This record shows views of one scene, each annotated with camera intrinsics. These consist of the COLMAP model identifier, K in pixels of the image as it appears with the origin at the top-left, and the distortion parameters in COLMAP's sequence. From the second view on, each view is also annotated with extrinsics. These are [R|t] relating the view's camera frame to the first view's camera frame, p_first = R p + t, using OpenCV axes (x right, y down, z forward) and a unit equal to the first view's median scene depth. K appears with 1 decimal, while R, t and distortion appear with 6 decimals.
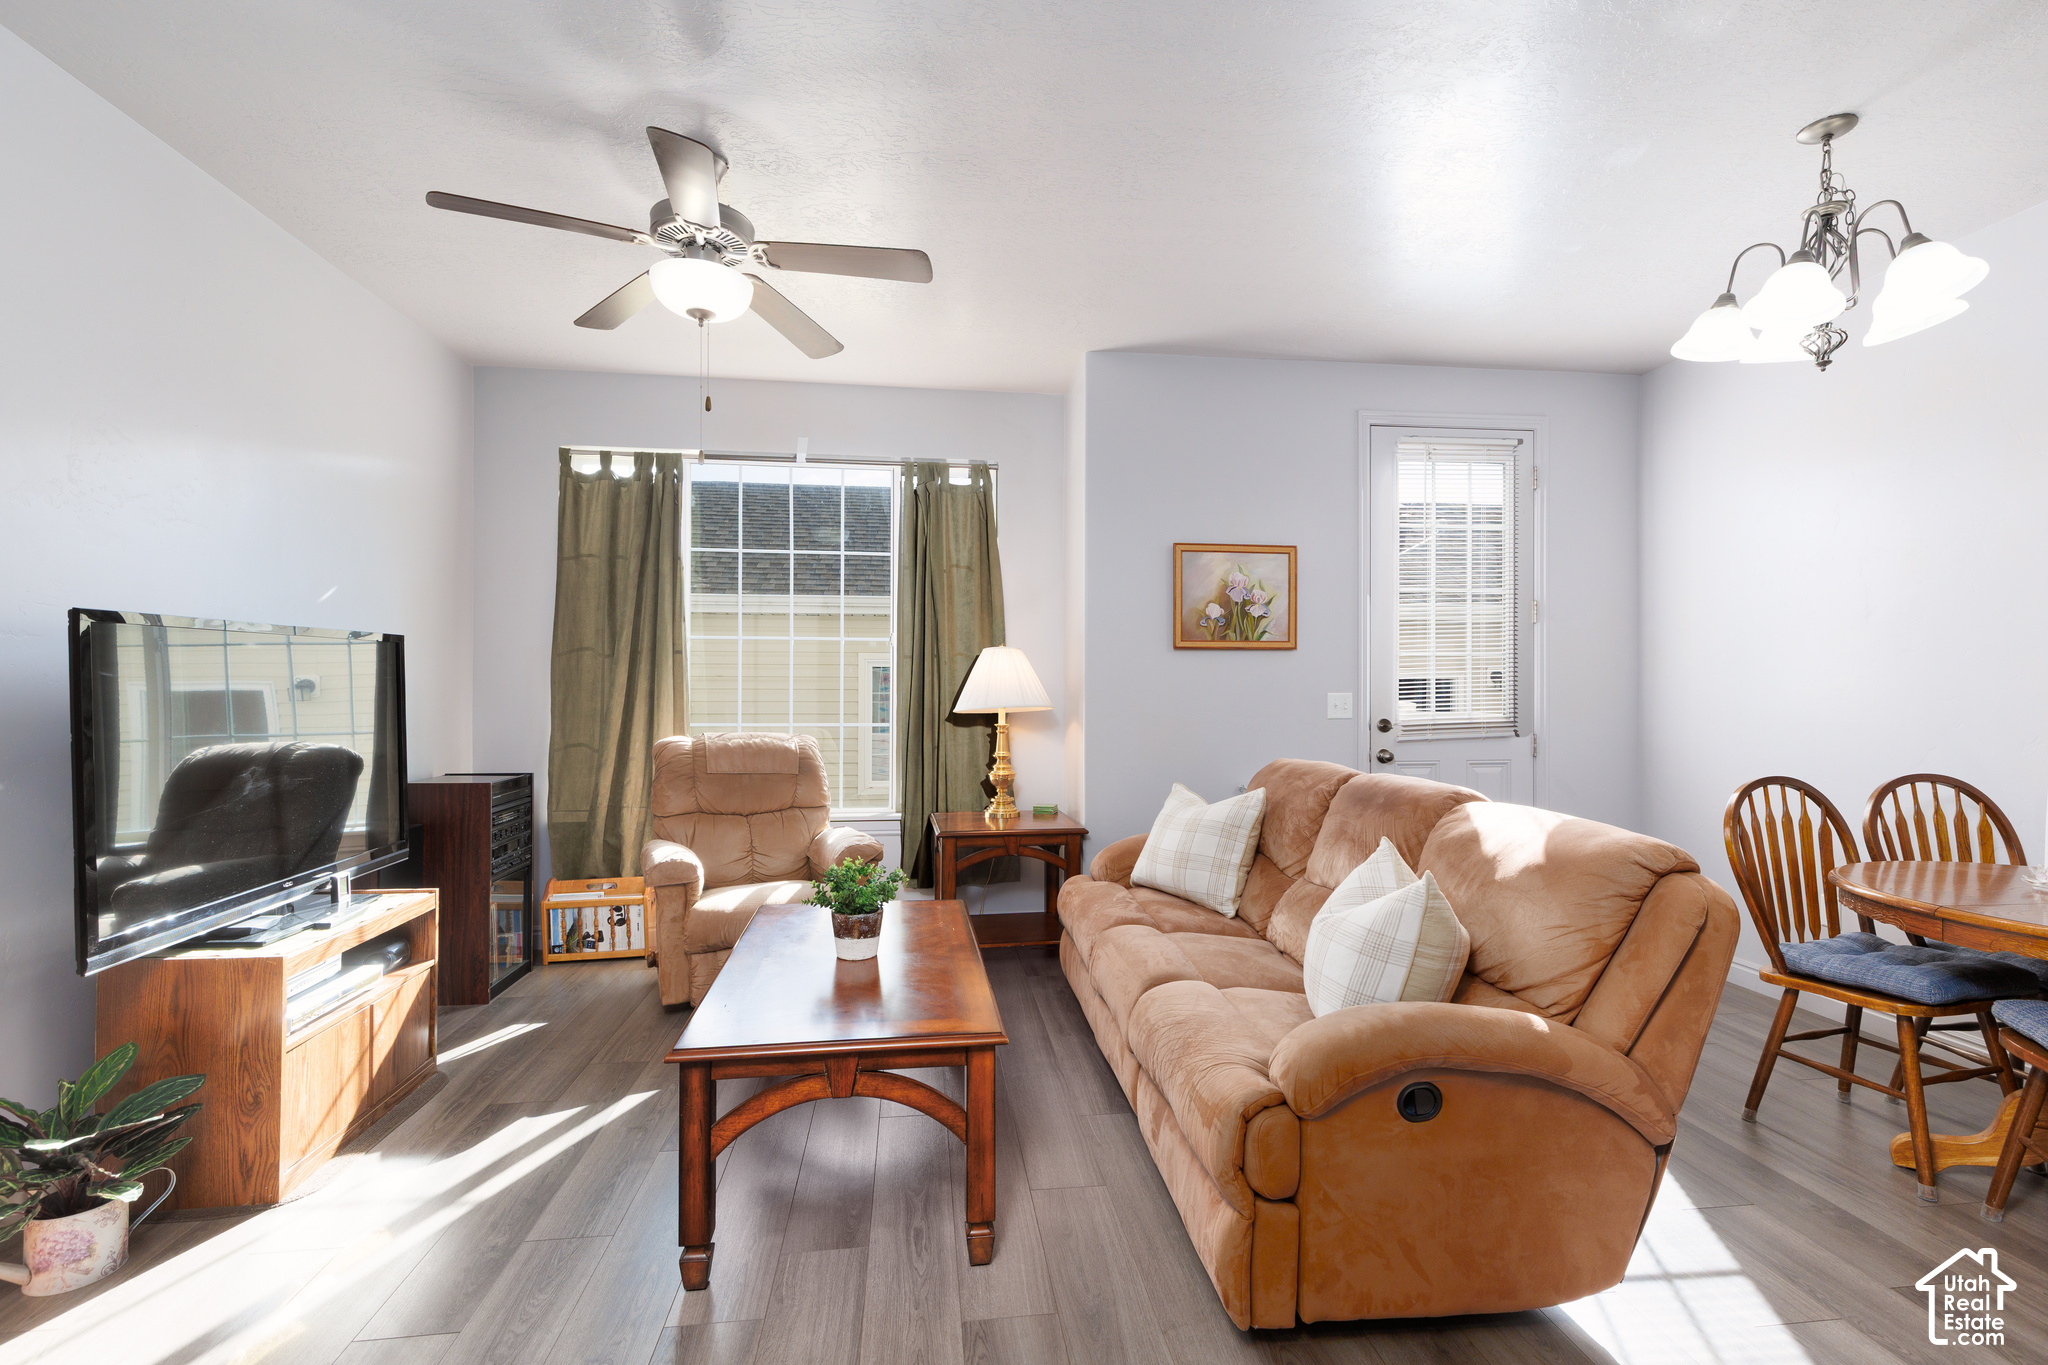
lens RADIAL K [[931.0, 0, 1024.0], [0, 931.0, 682.5], [0, 0, 1]] dist [0.023785, -0.000170]
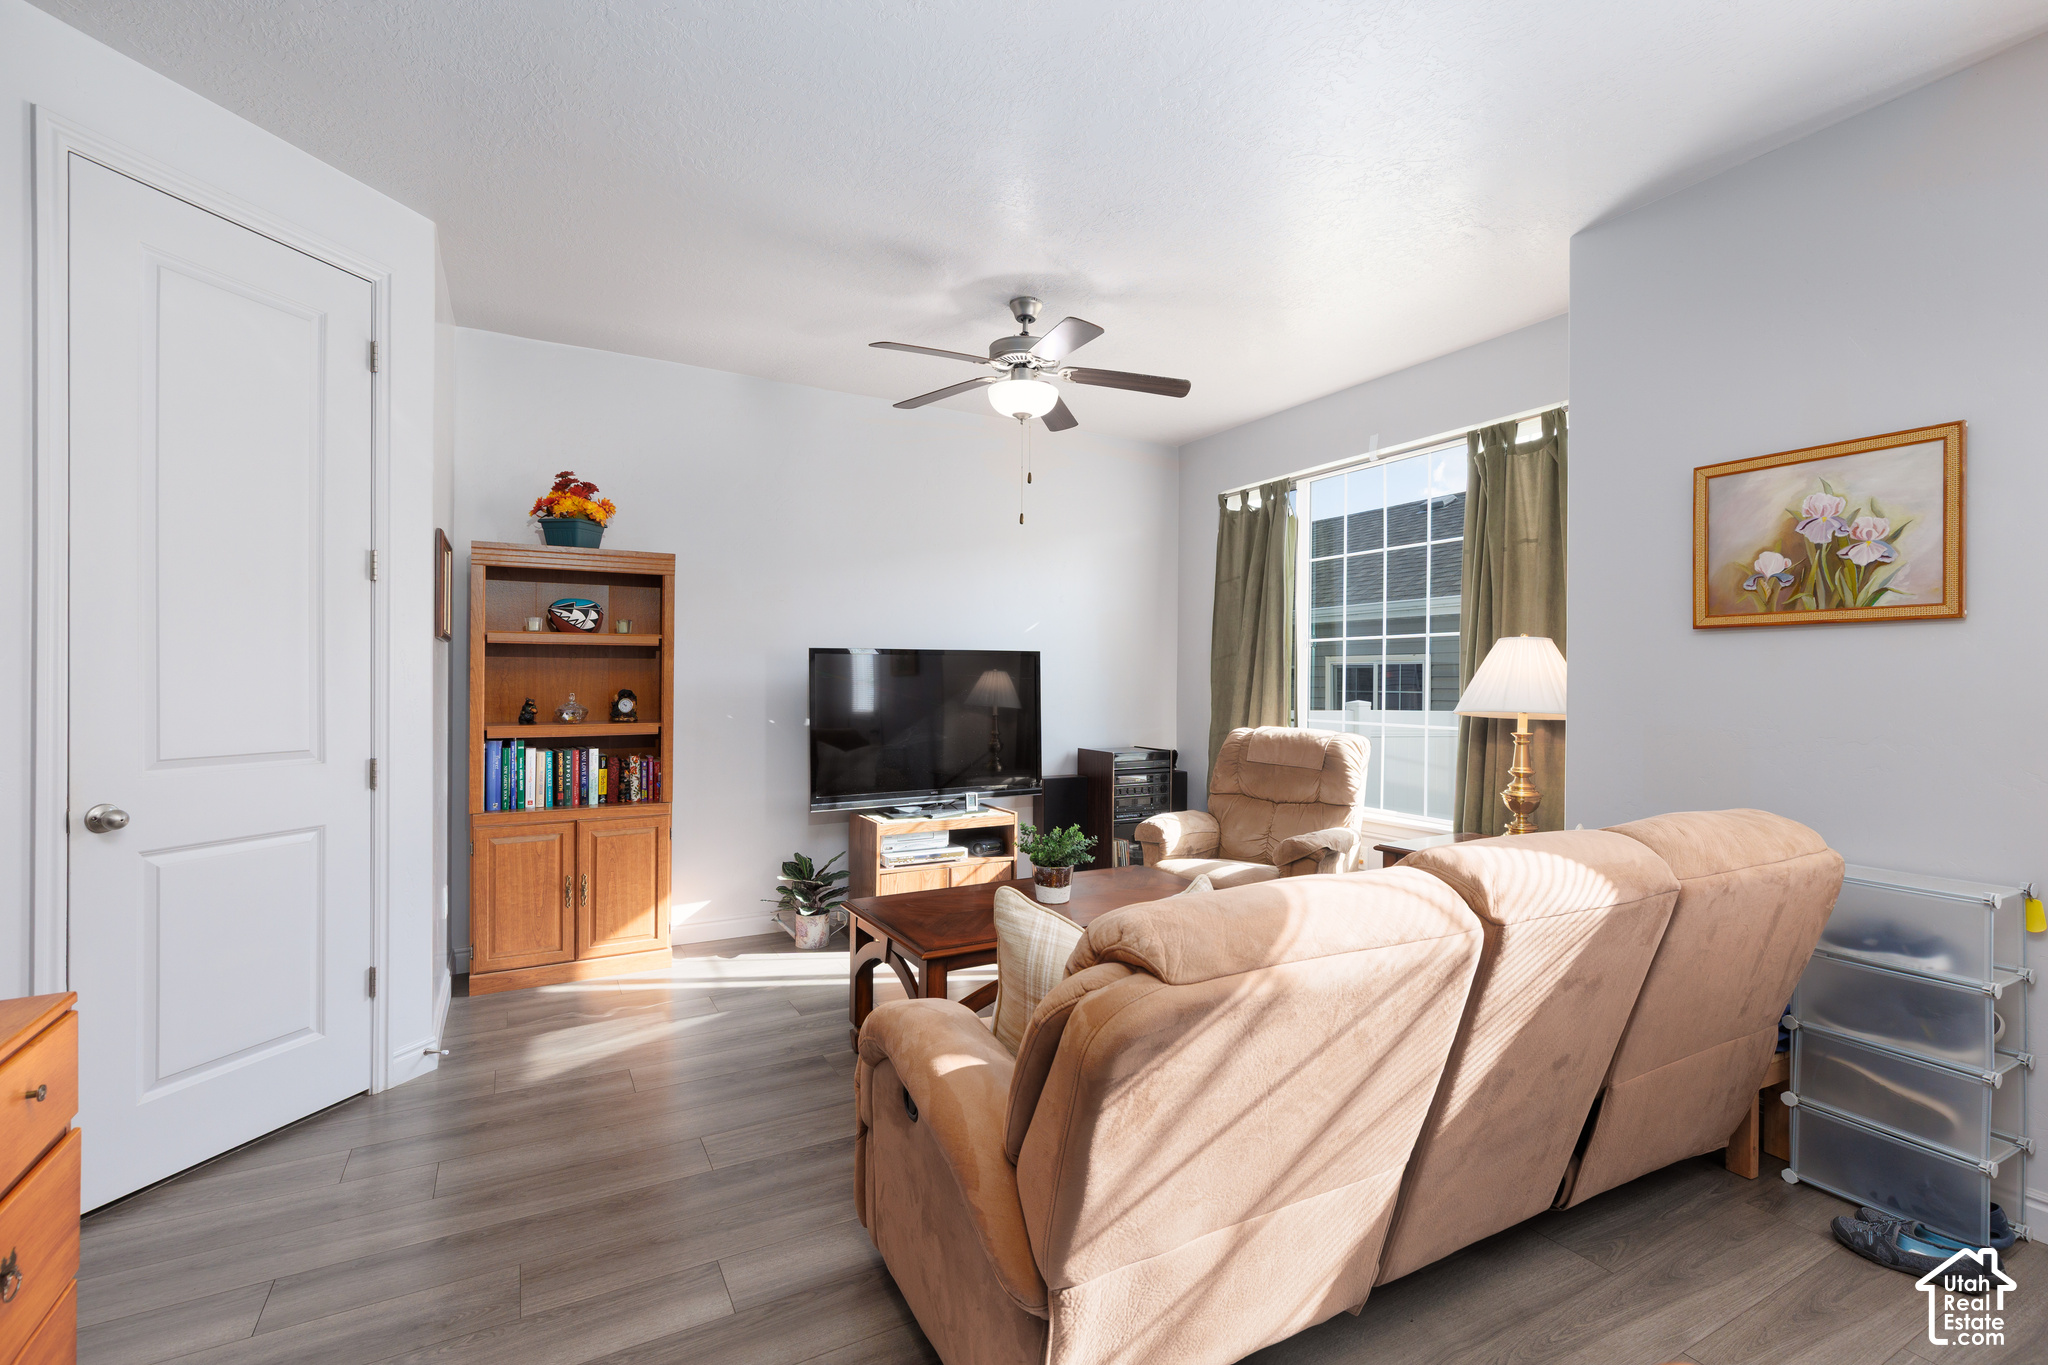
lens RADIAL K [[915.8, 0, 1026.9], [0, 915.8, 685.4], [0, 0, 1]] dist [0.003018, -0.000099]
pose [[0.373861, 0.003388, -0.927478, 0.577188], [-0.003266, 0.999992, 0.002336, 0.003010], [0.927479, 0.002156, 0.373869, 0.320848]]
